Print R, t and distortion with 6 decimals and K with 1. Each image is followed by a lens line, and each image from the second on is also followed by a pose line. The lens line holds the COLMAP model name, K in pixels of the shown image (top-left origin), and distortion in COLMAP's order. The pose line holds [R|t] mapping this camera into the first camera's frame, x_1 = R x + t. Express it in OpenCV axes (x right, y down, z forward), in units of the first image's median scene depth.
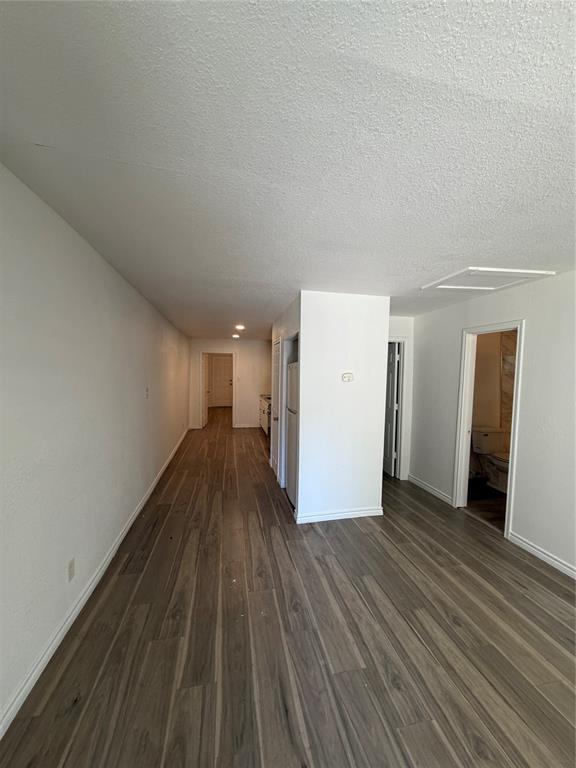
lens RADIAL K [[305.2, 0, 288.0], [0, 305.2, 384.0], [0, 0, 1]] dist [-0.001196, -0.000115]
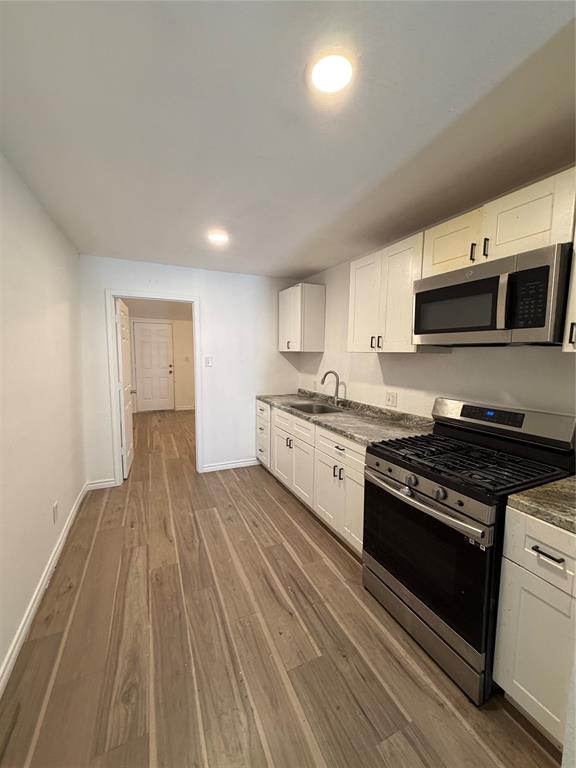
lens RADIAL K [[305.2, 0, 288.0], [0, 305.2, 384.0], [0, 0, 1]] dist [-0.001196, -0.000115]
pose [[0.974476, -0.014134, 0.224045, -0.149126], [0.002871, 0.998719, 0.050518, -0.006786], [-0.224473, -0.048585, 0.973268, 0.537241]]
